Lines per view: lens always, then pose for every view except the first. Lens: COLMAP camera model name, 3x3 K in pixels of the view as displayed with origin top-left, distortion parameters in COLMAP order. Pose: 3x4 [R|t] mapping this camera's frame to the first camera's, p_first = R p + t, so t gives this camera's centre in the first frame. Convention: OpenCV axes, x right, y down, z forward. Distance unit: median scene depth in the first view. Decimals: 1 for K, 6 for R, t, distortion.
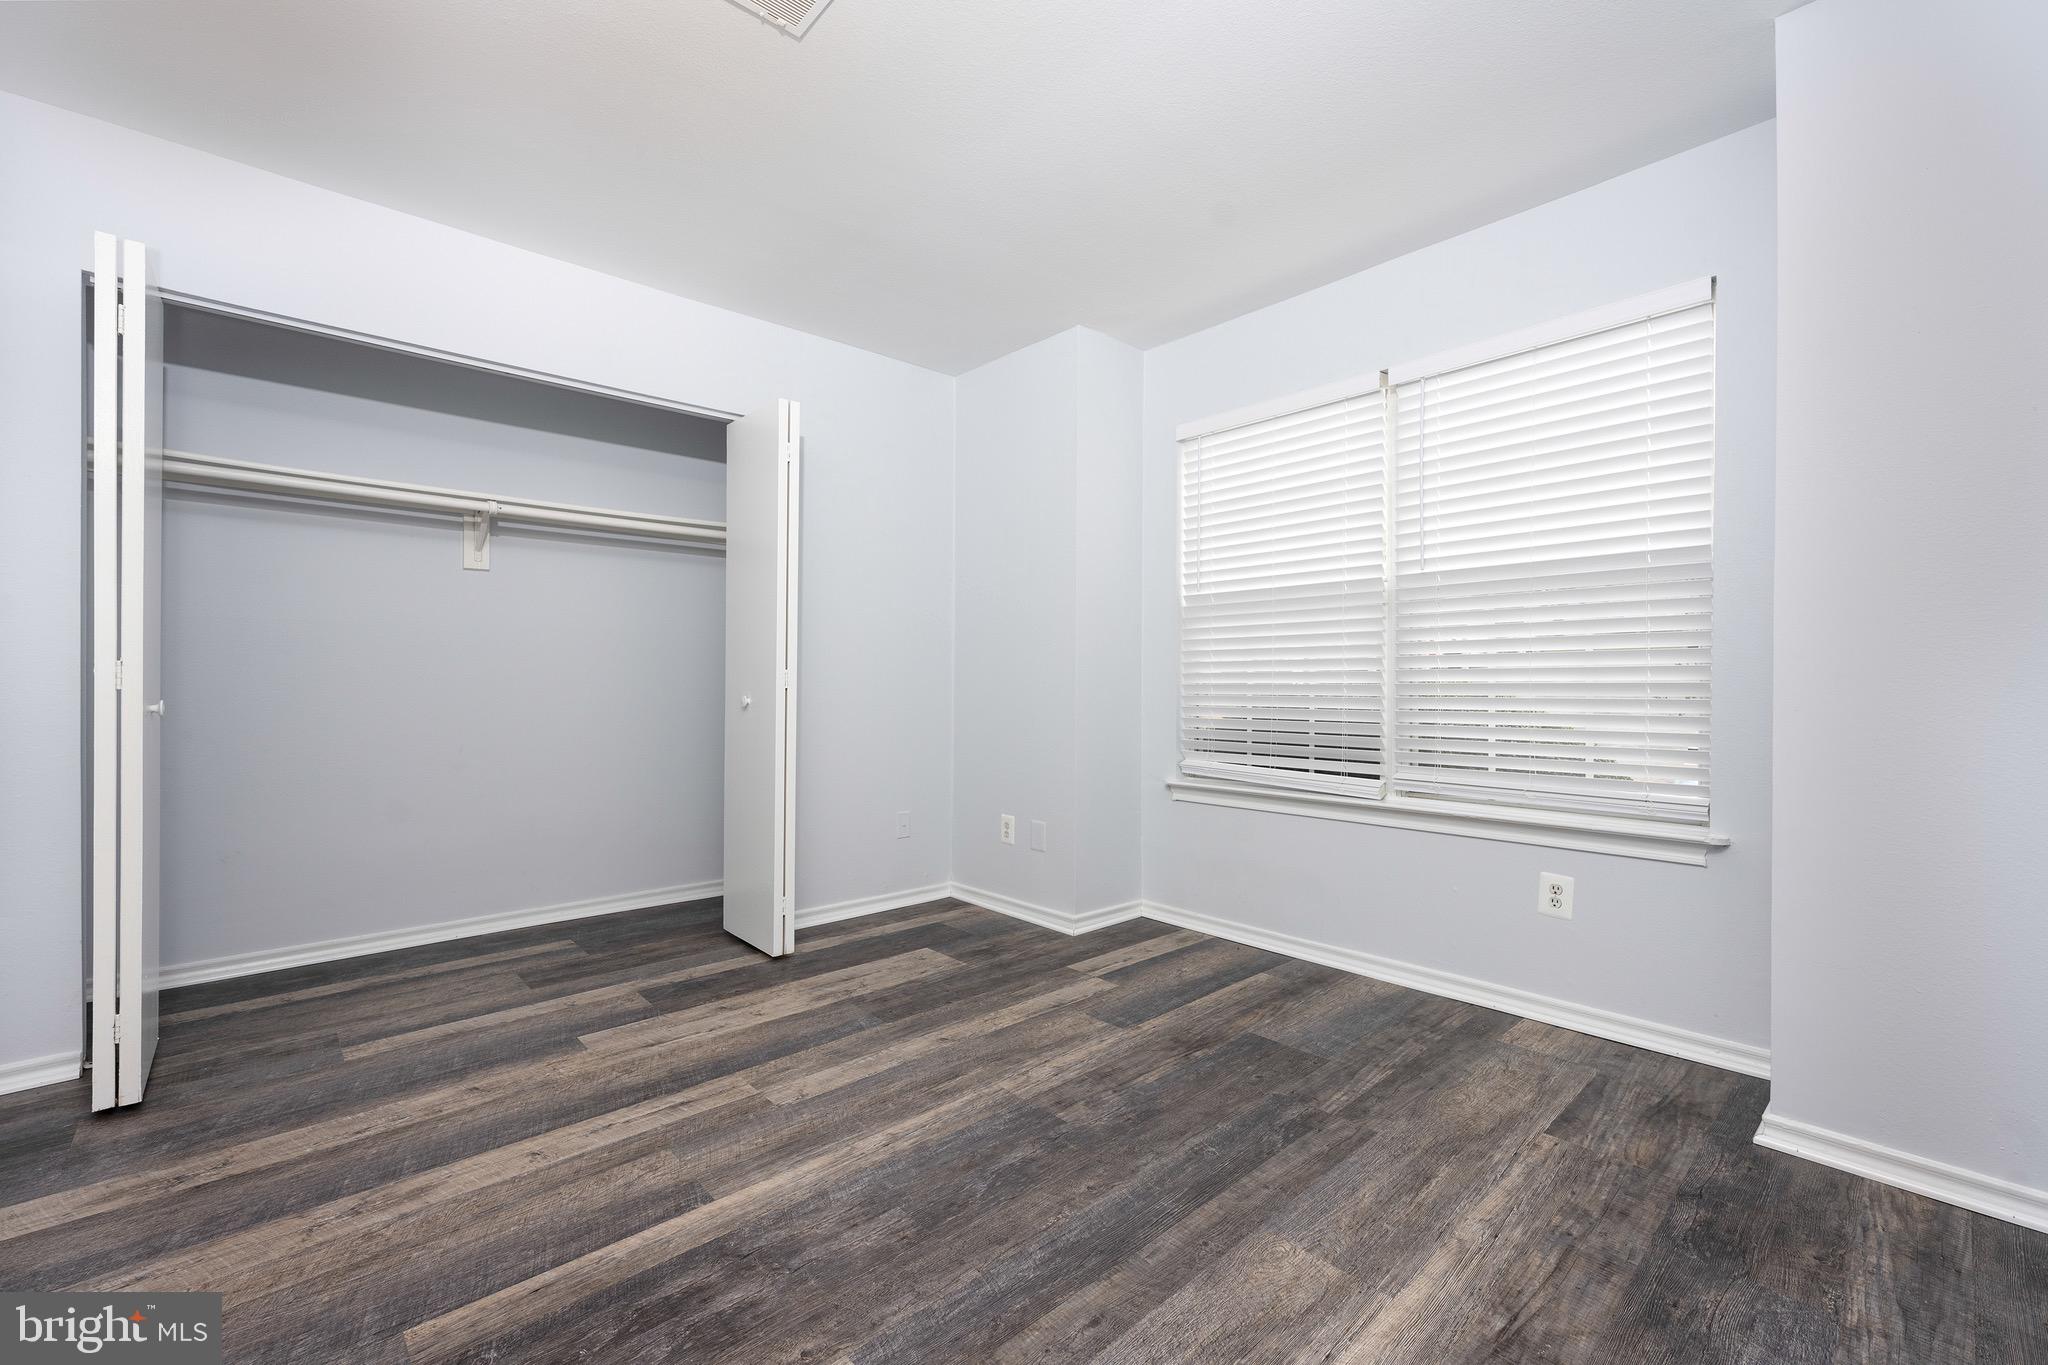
lens RADIAL K [[857.7, 0, 1024.0], [0, 857.7, 682.5], [0, 0, 1]] dist [-0.000186, -0.000105]
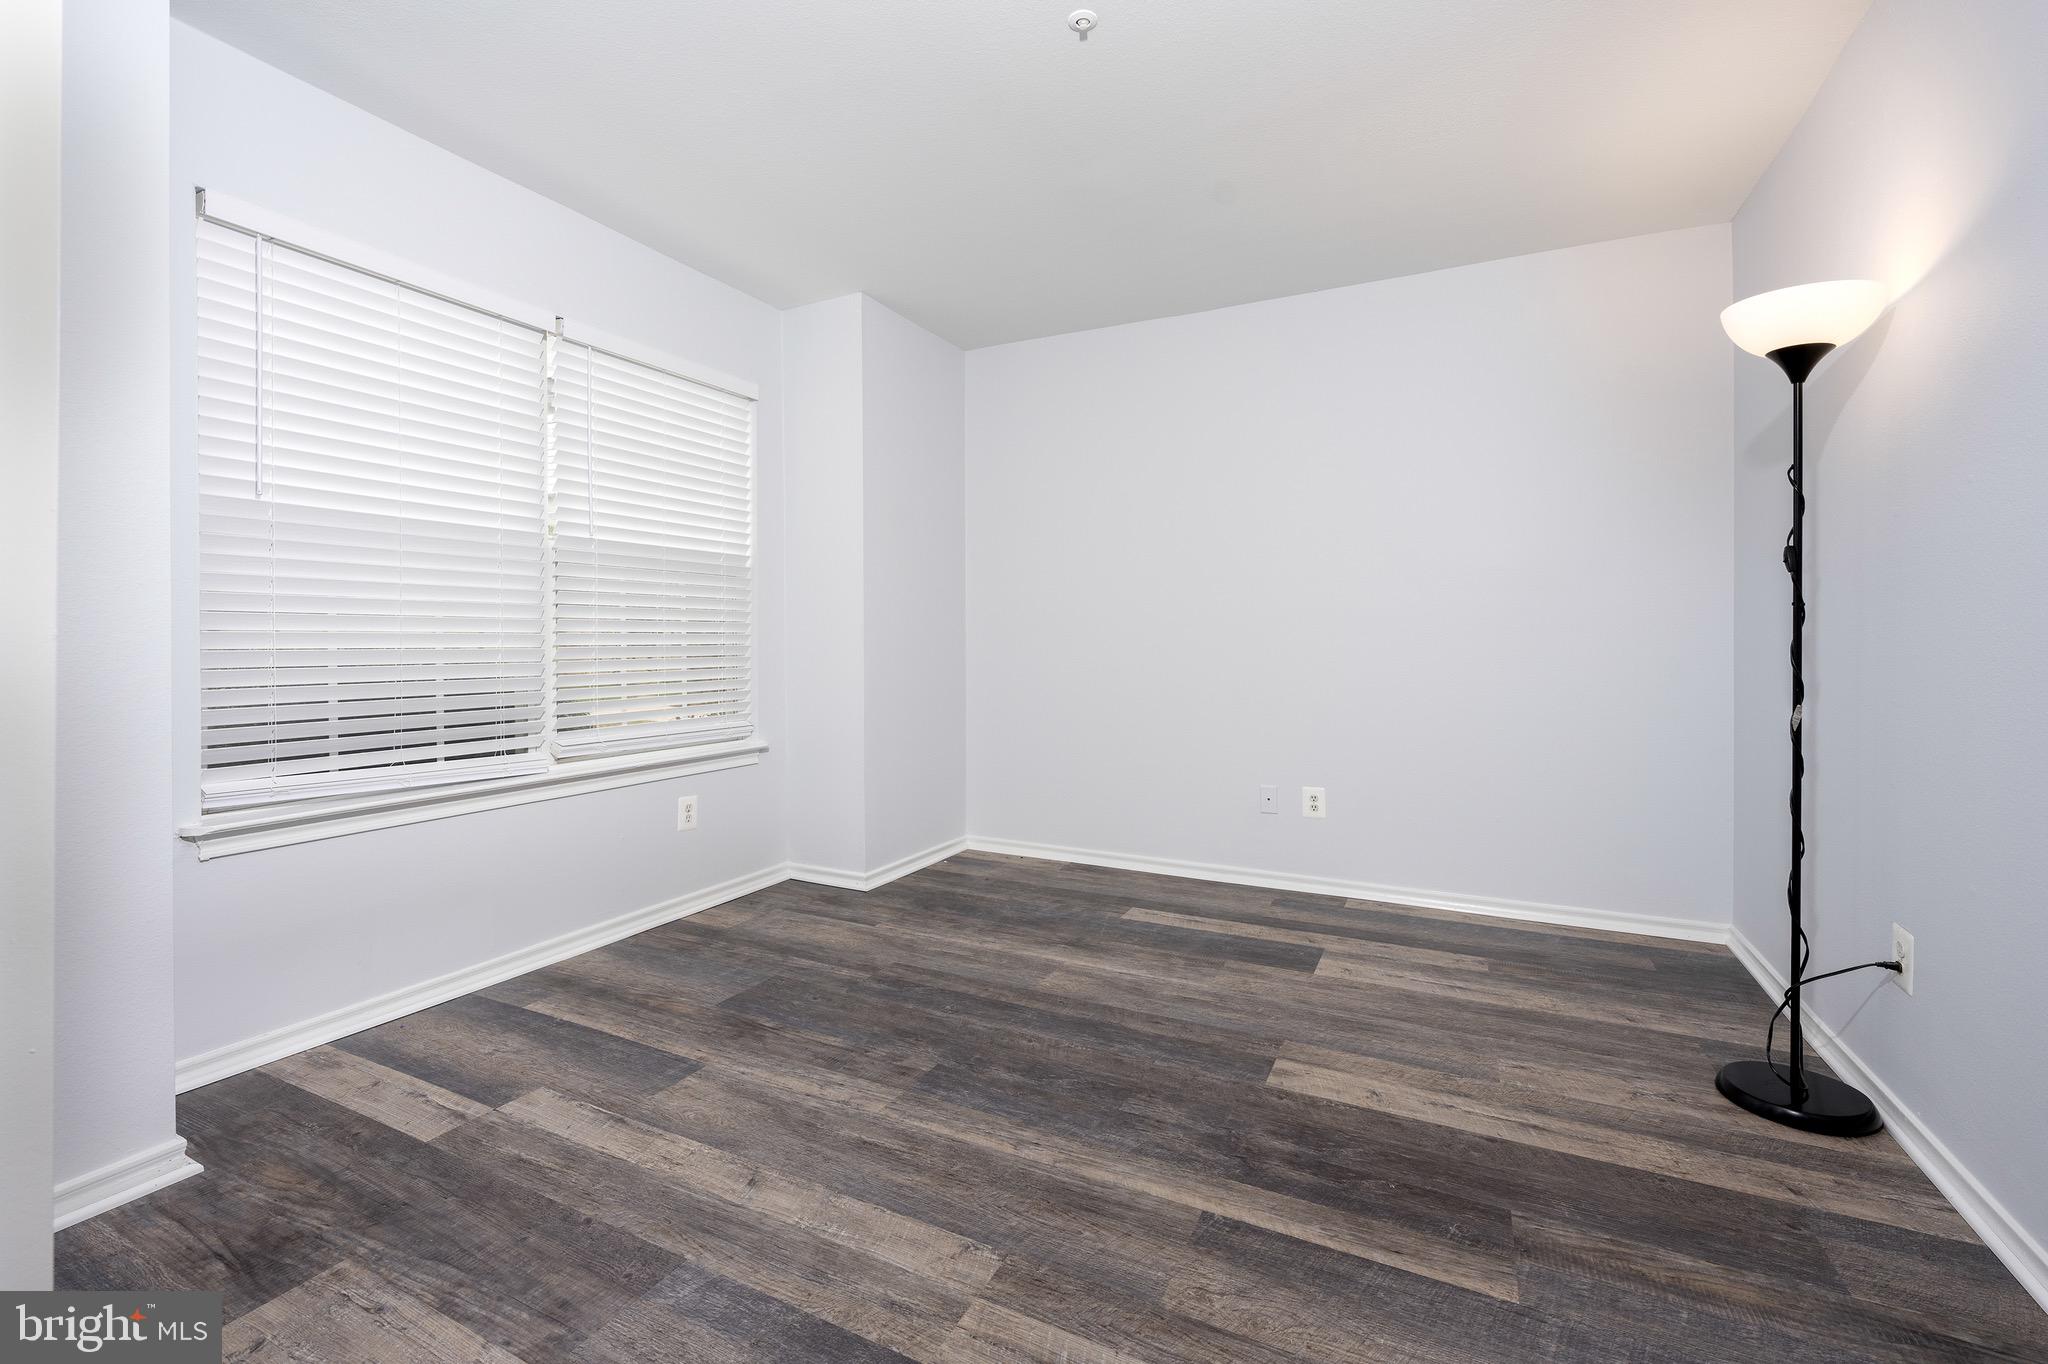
lens RADIAL K [[863.5, 0, 1030.4], [0, 863.5, 648.3], [0, 0, 1]] dist [0.000939, 0.000283]
pose [[-0.361352, -0.006185, 0.932409, -0.881272], [0.000845, 0.999975, 0.006961, -0.005857], [-0.932429, 0.003303, -0.361338, 1.148467]]
